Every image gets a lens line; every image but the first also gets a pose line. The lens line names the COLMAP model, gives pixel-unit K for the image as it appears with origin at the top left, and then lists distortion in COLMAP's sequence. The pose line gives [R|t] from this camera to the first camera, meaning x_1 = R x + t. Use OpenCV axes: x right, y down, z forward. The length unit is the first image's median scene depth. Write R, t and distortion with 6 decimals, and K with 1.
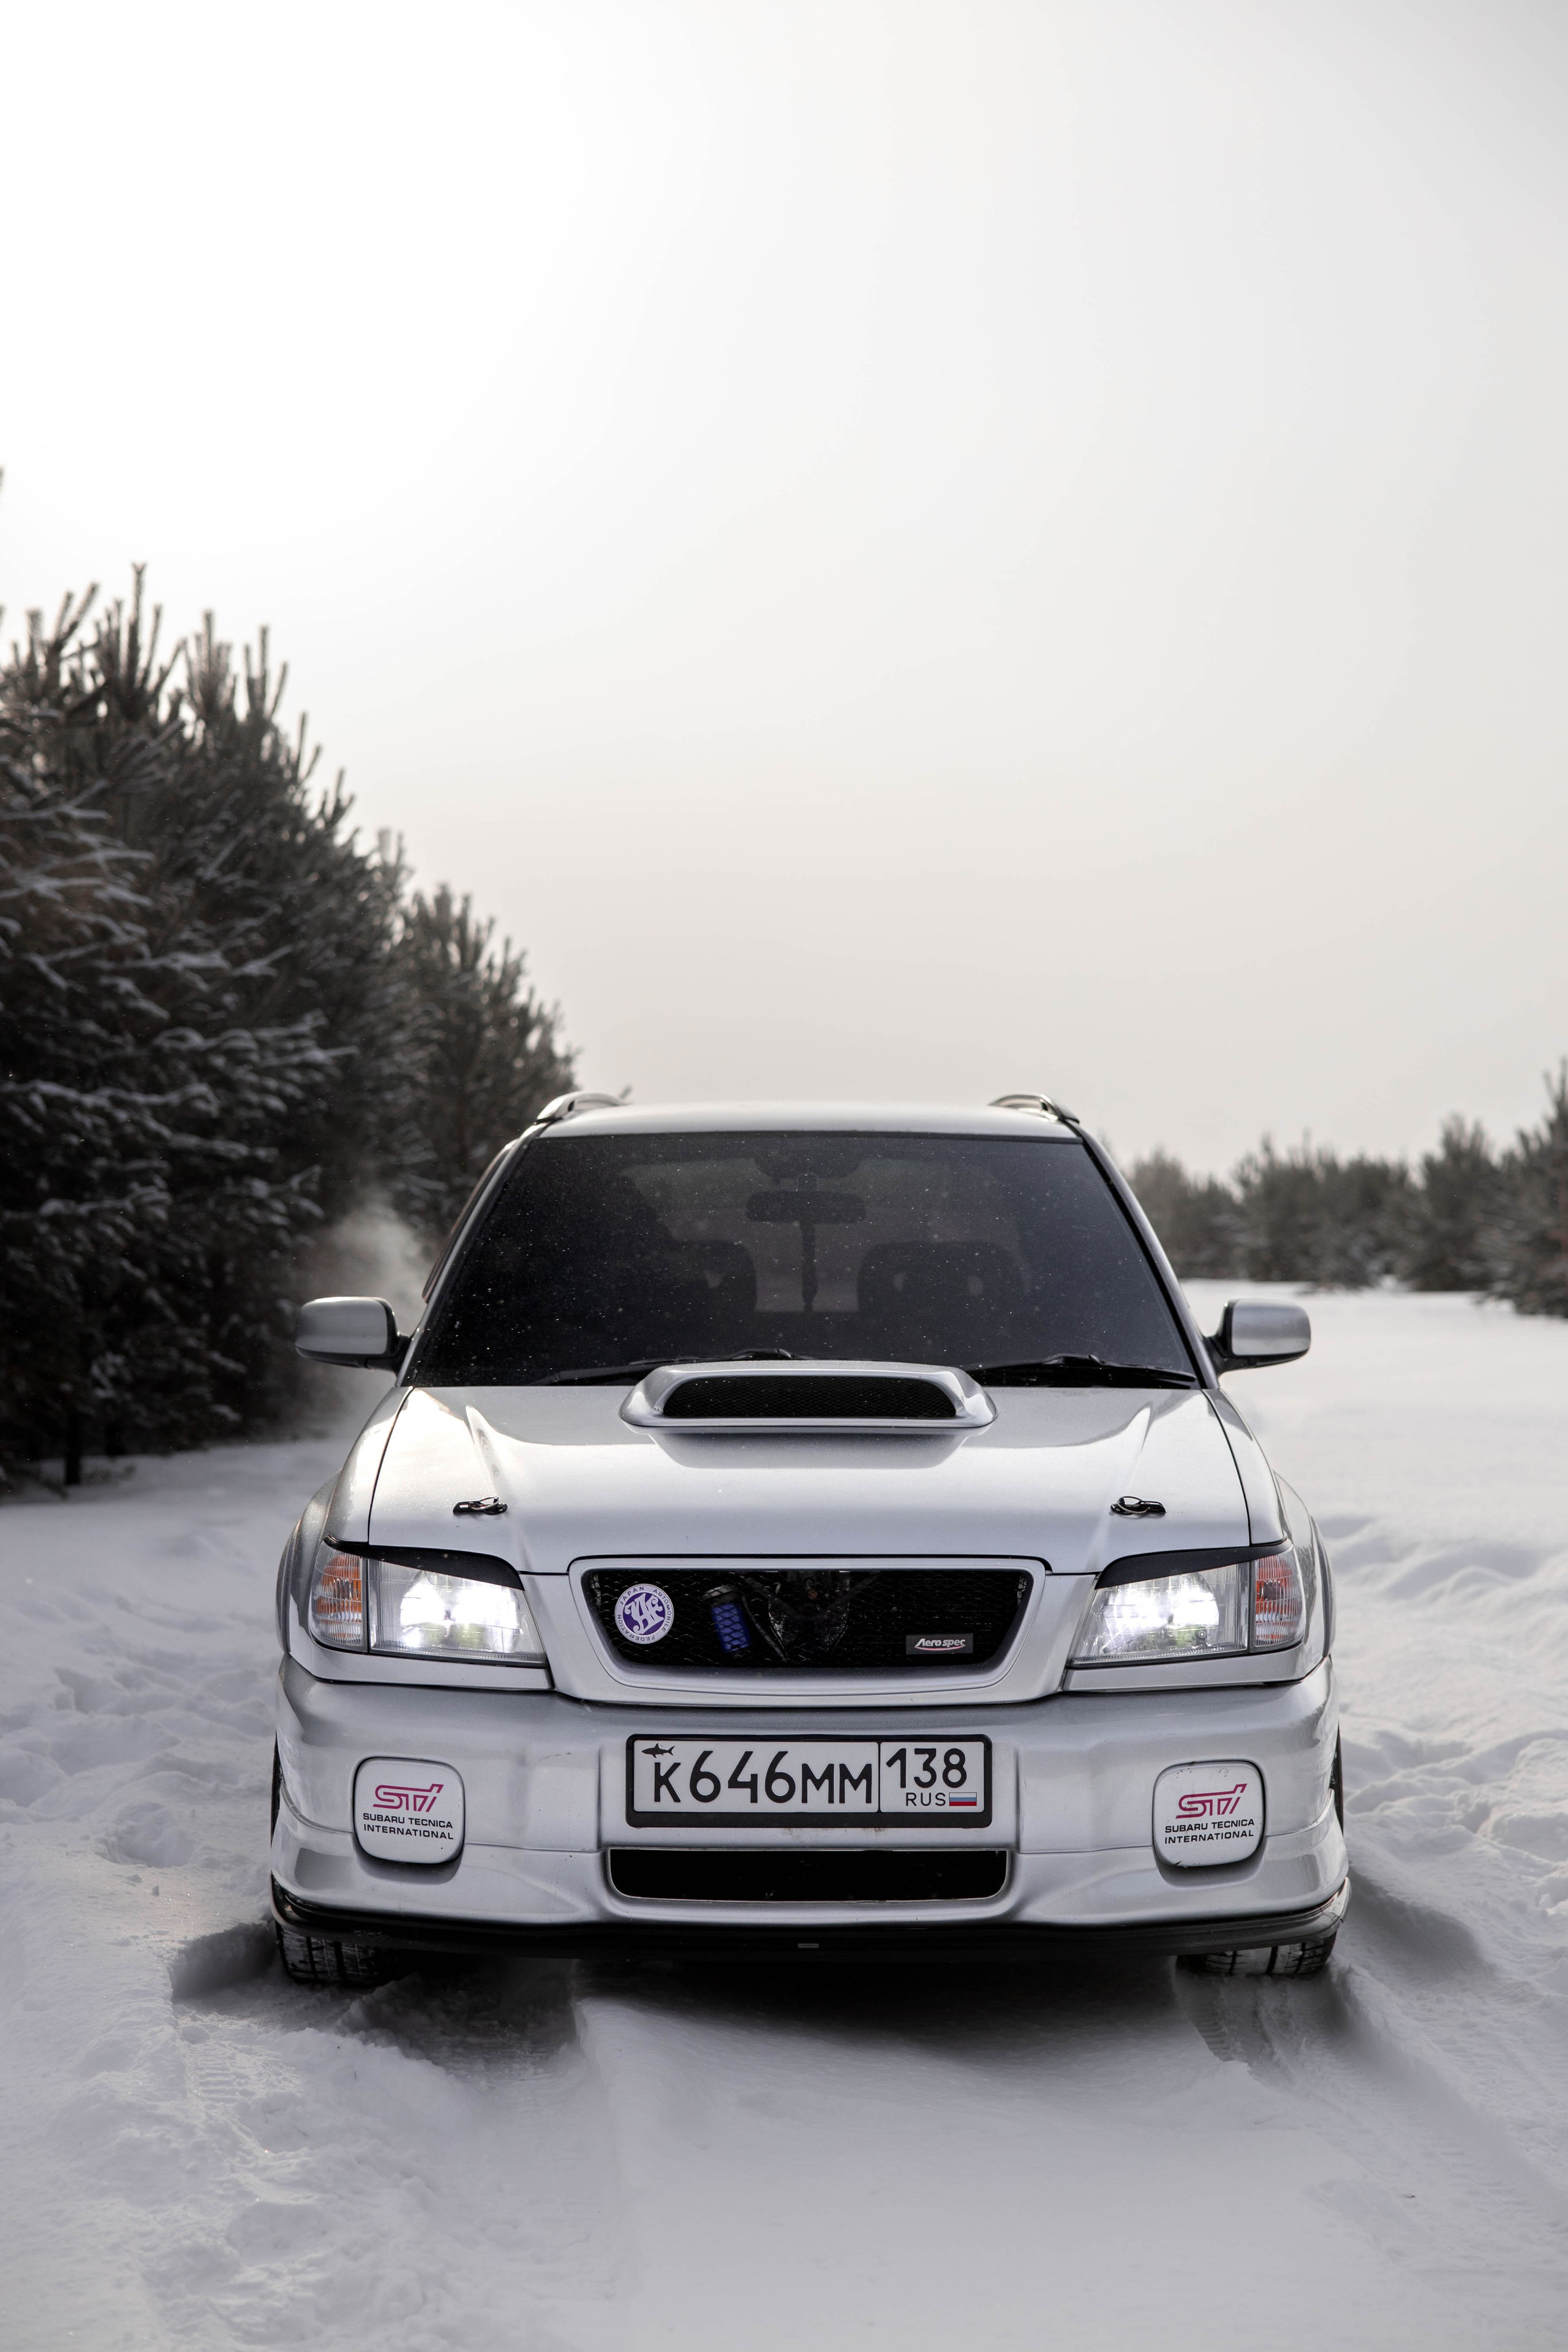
lens RADIAL K [[3520.6, 0, 784.0], [0, 3520.6, 1176.0], [0, 0, 1]] dist [-0.009221, 0.116626]
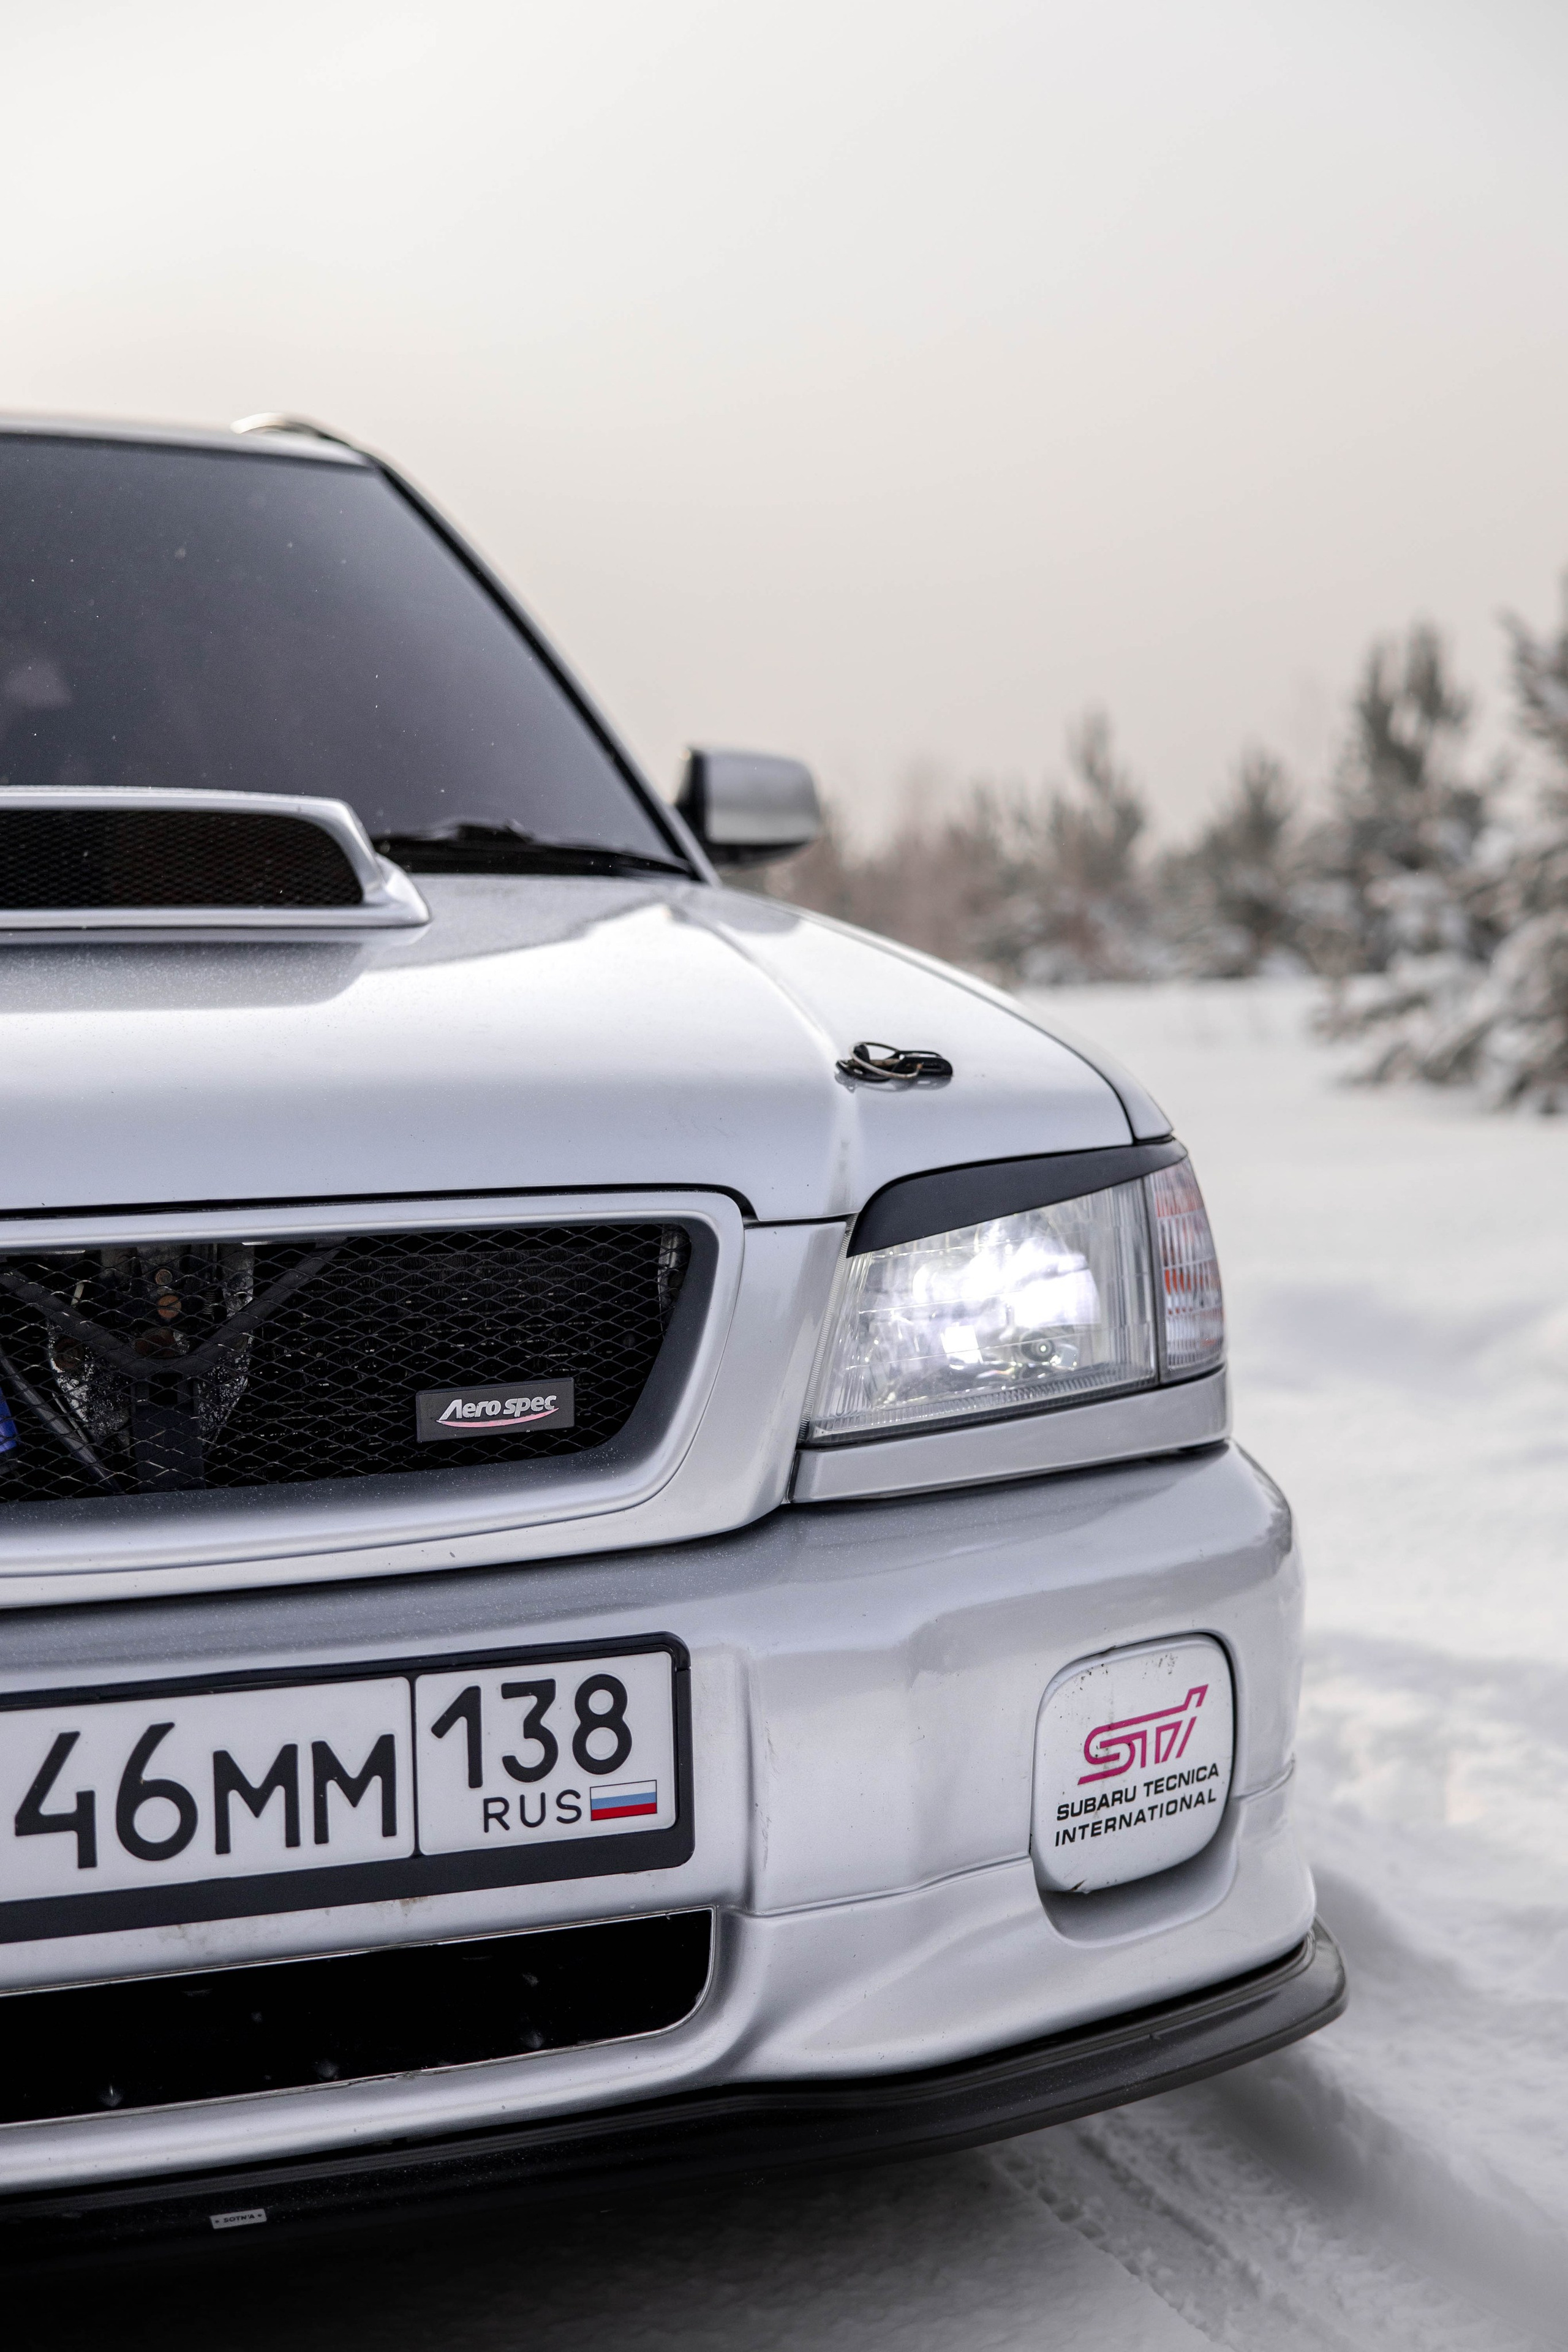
lens RADIAL K [[3520.6, 0, 784.0], [0, 3520.6, 1176.0], [0, 0, 1]] dist [-0.009221, 0.116626]
pose [[0.941047, -0.042606, 0.335582, -0.059875], [0.015479, 0.996421, 0.083100, 0.074376], [-0.337922, -0.073006, 0.938338, 0.621655]]
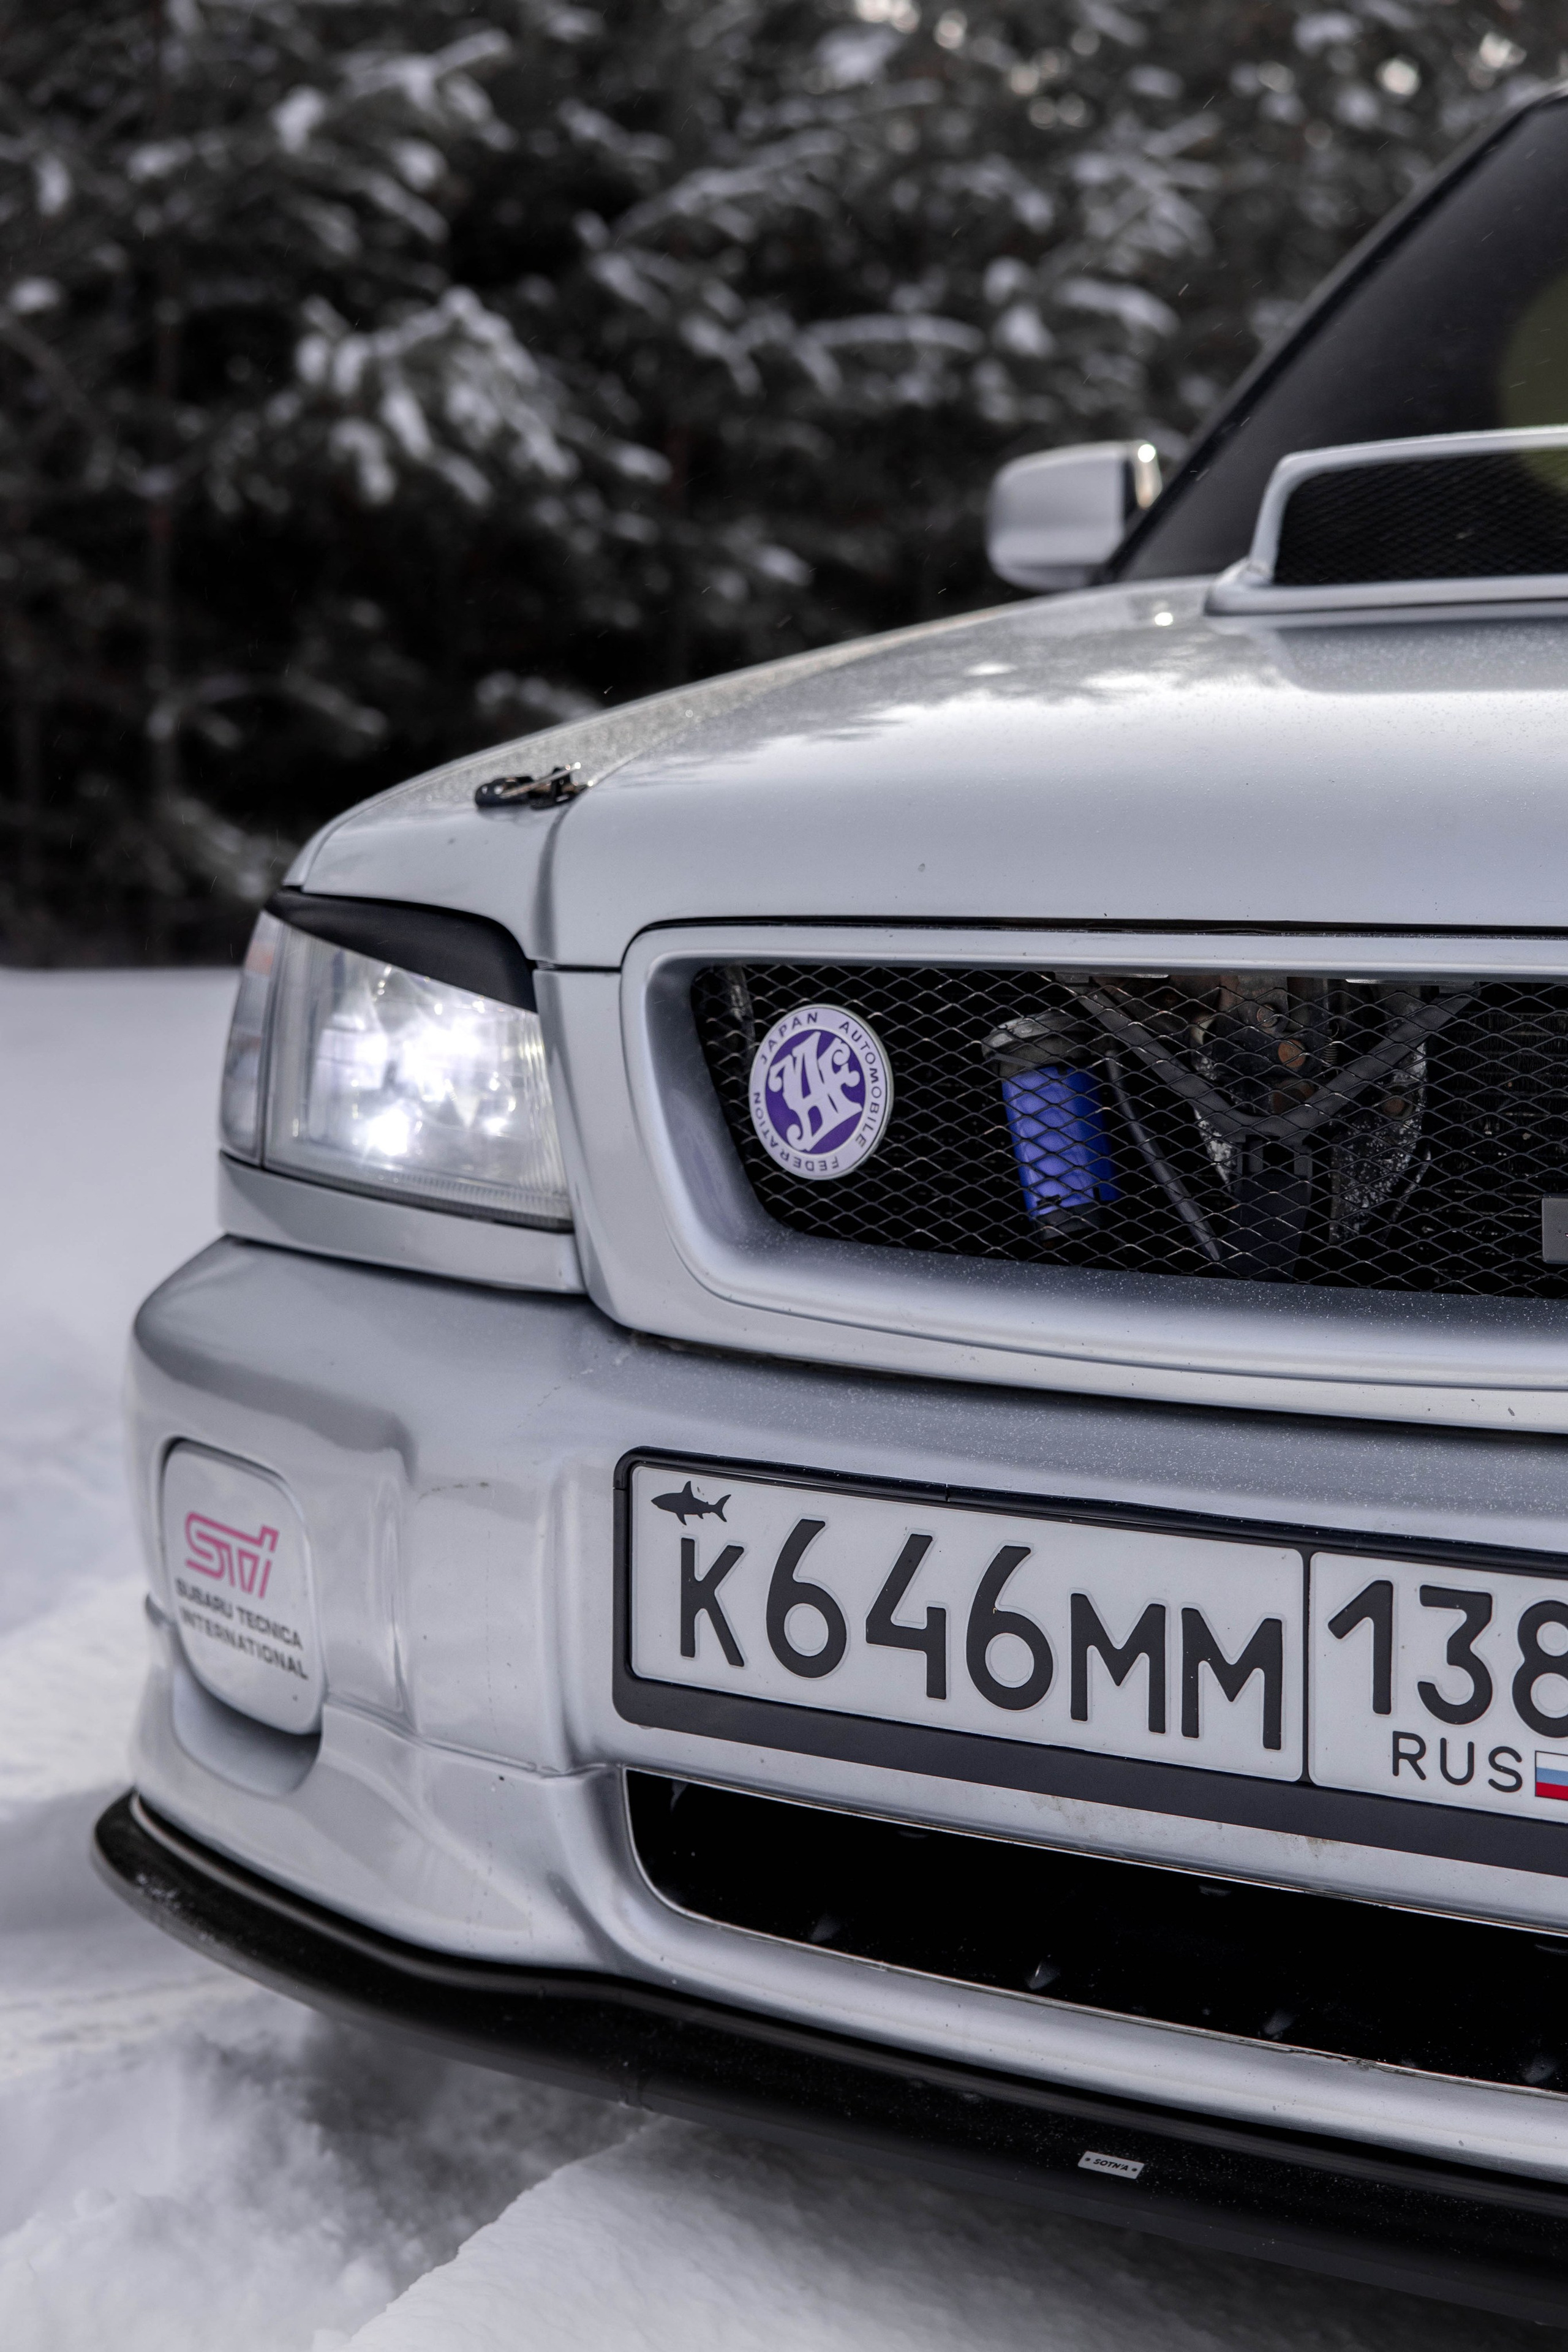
lens RADIAL K [[3620.6, 0, 784.0], [0, 3620.6, 1176.0], [0, 0, 1]] dist [0.015806, -0.035249]
pose [[0.844164, 0.051180, -0.533637, 0.147149], [0.022343, 0.991208, 0.130409, 0.088228], [0.535620, -0.122010, 0.835599, 0.717085]]
